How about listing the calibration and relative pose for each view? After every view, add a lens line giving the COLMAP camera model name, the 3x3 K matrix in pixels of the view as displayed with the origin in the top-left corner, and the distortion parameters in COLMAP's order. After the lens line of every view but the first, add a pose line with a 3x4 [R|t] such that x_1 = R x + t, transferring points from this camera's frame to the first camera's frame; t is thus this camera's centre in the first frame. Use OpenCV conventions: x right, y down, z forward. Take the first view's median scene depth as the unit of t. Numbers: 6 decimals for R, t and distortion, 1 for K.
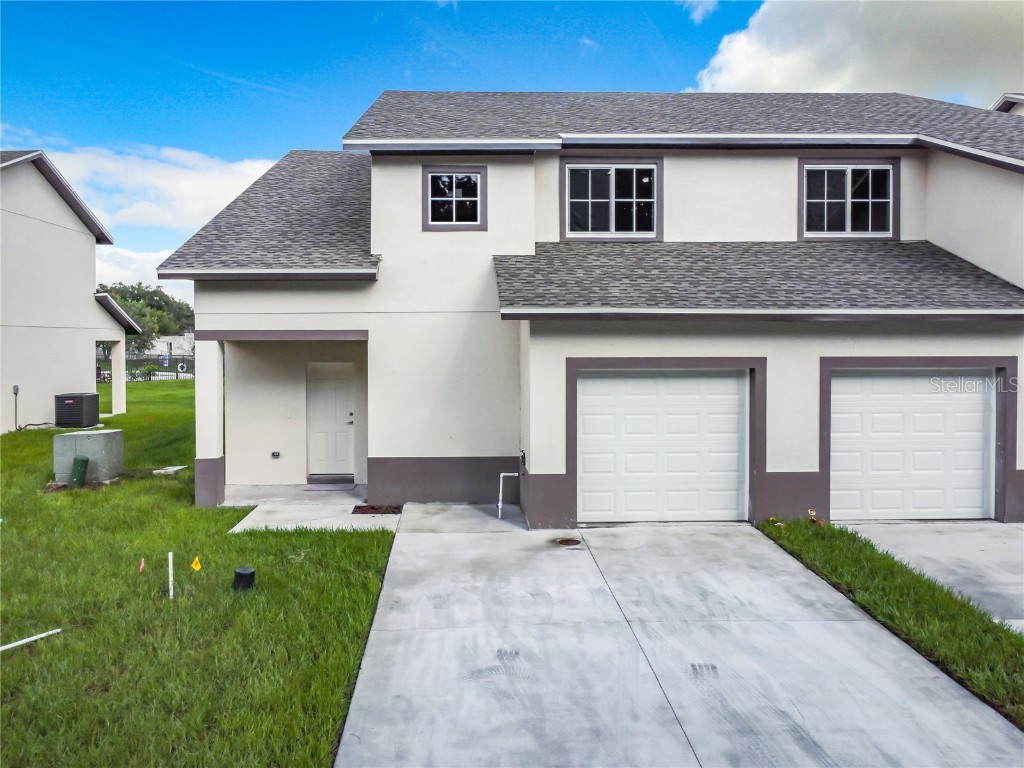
lens RADIAL K [[781.9, 0, 512.0], [0, 781.9, 384.0], [0, 0, 1]] dist [-0.000537, 0.003868]
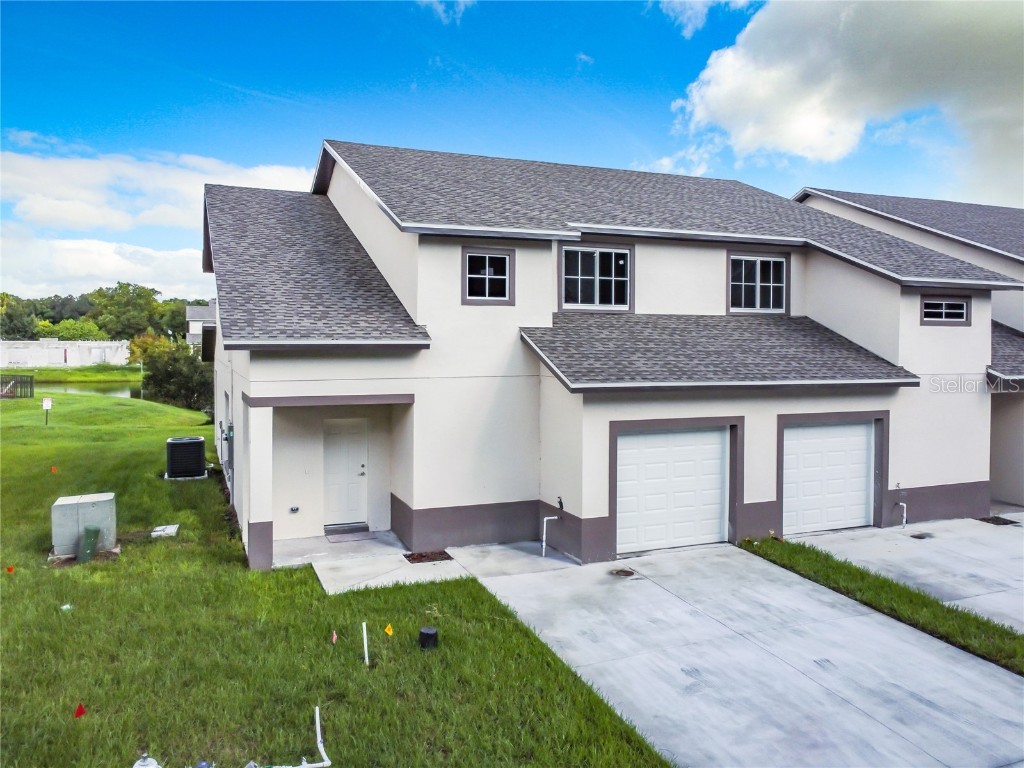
lens RADIAL K [[781.9, 0, 512.0], [0, 781.9, 384.0], [0, 0, 1]] dist [-0.000537, 0.003868]
pose [[0.934869, -0.011250, 0.354816, -0.444153], [0.008834, 0.999925, 0.008430, -0.090553], [-0.354884, -0.004747, 0.934898, -0.071949]]
